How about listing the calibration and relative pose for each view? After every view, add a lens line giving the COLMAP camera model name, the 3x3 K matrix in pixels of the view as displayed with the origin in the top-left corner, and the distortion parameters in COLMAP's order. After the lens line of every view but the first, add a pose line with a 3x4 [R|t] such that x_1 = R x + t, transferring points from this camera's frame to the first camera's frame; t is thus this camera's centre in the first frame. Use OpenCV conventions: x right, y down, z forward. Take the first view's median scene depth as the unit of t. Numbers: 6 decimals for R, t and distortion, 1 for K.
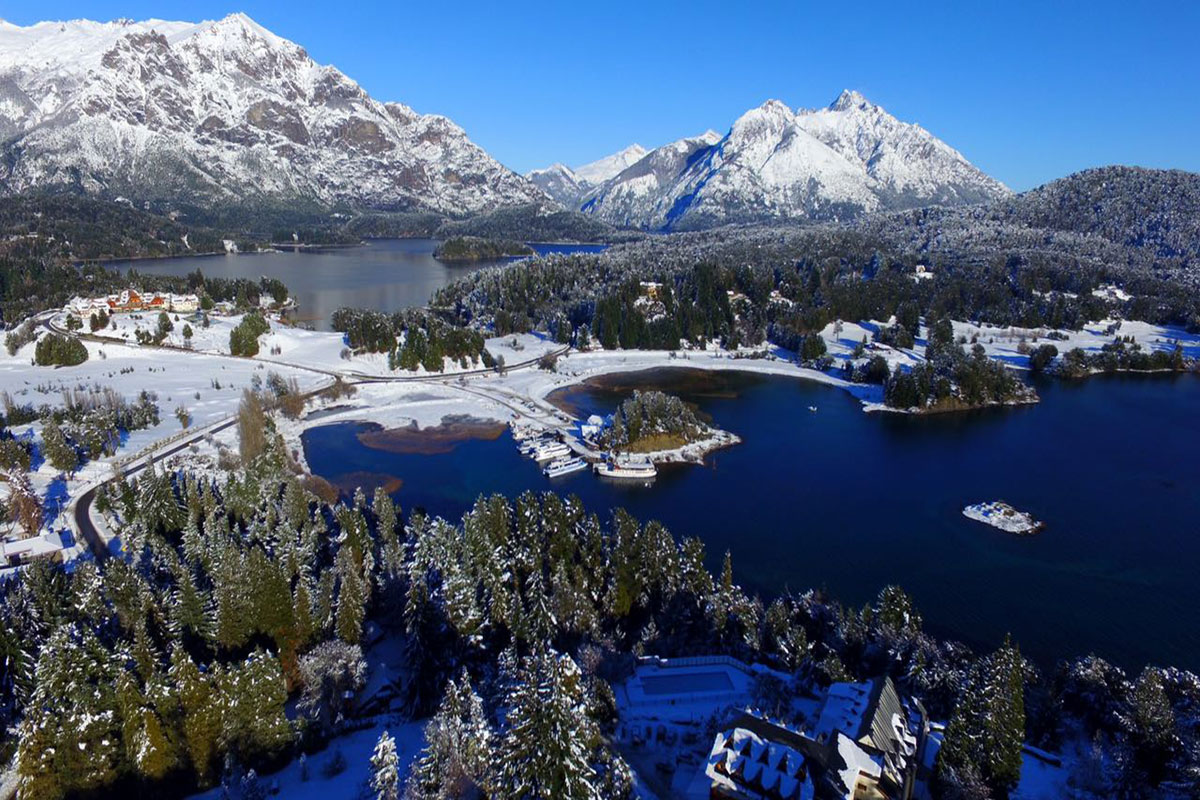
lens RADIAL K [[954.2, 0, 599.7], [0, 954.2, 401.3], [0, 0, 1]] dist [0.004043, 0.000156]
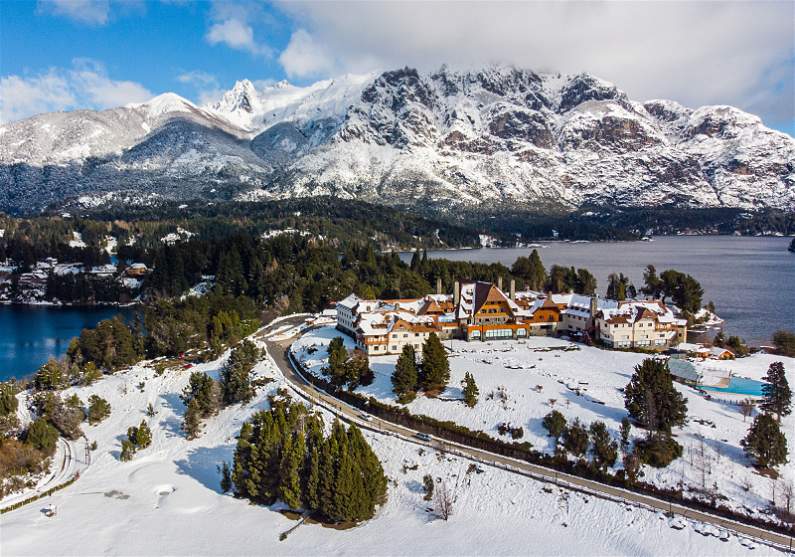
lens RADIAL K [[234.1, 0, 398.5], [0, 234.1, 279.0], [0, 0, 1]] dist [-0.000262, -0.000006]
pose [[0.991068, 0.029685, -0.130010, -0.431645], [-0.049687, 0.986910, -0.153425, -0.084917], [0.123754, 0.158515, 0.979570, 0.756475]]
